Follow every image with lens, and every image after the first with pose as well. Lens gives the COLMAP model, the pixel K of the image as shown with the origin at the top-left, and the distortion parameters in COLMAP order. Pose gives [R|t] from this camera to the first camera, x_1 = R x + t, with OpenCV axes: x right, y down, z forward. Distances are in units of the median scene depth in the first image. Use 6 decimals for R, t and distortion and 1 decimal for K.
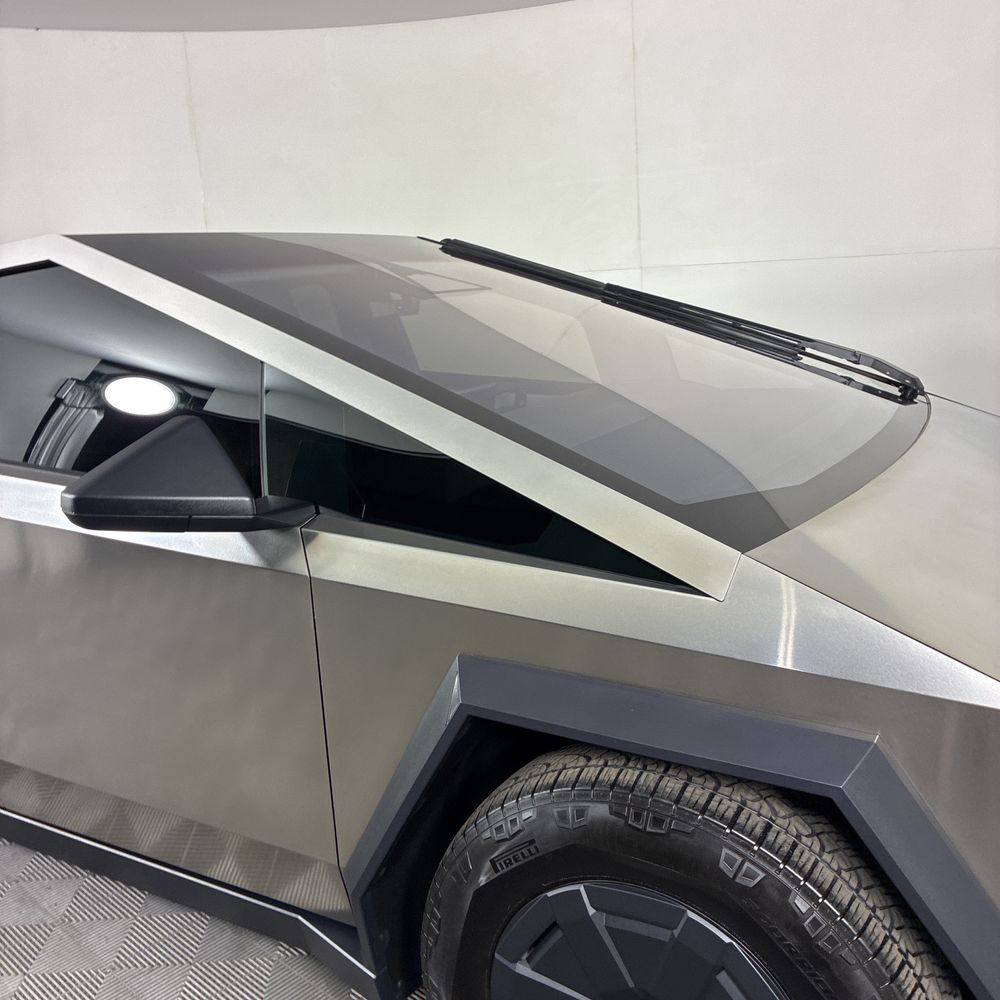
lens RADIAL K [[1009.9, 0, 479.3], [0, 1009.9, 471.9], [0, 0, 1]] dist [0.001613, 0.051442]
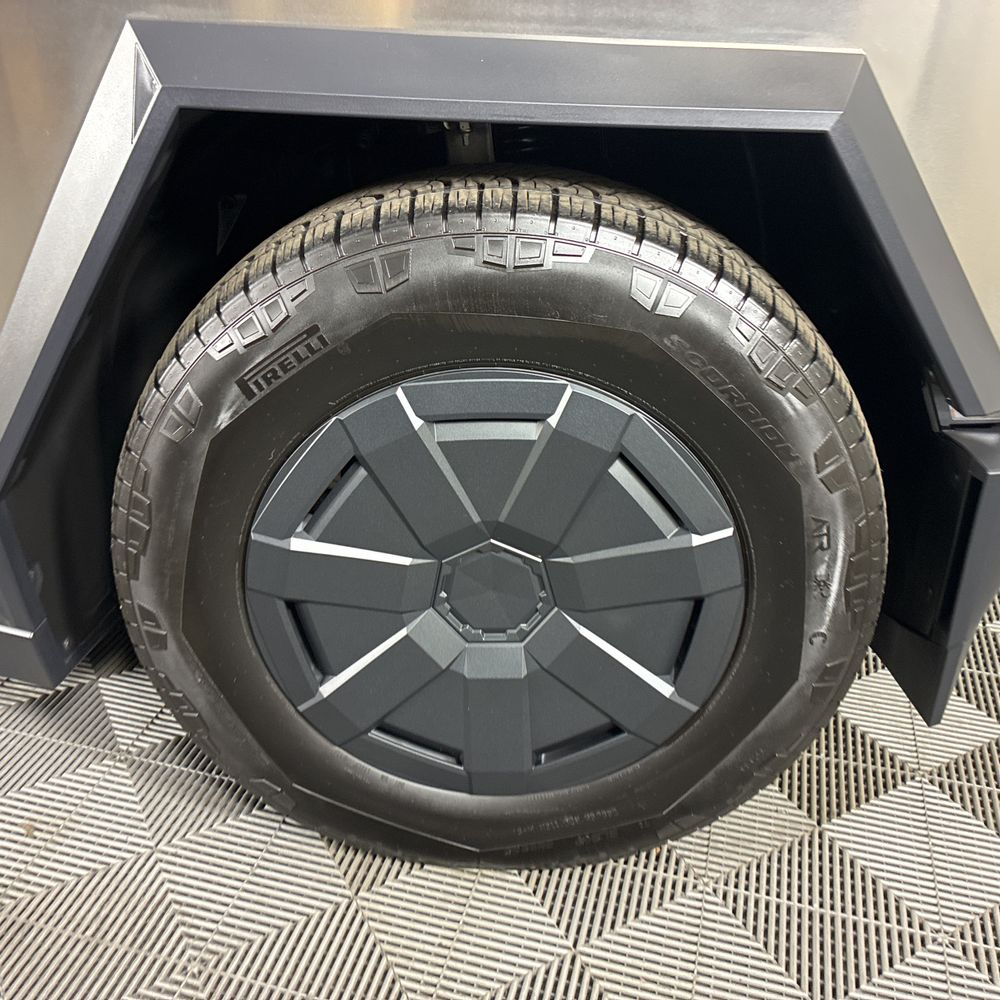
lens RADIAL K [[1035.2, 0, 427.2], [0, 1035.2, 497.7], [0, 0, 1]] dist [0.005713, 0.003547]
pose [[0.893793, -0.165542, 0.416810, -0.156383], [0.050802, 0.960772, 0.272647, 0.291767], [-0.445594, -0.222515, 0.867141, 0.408557]]
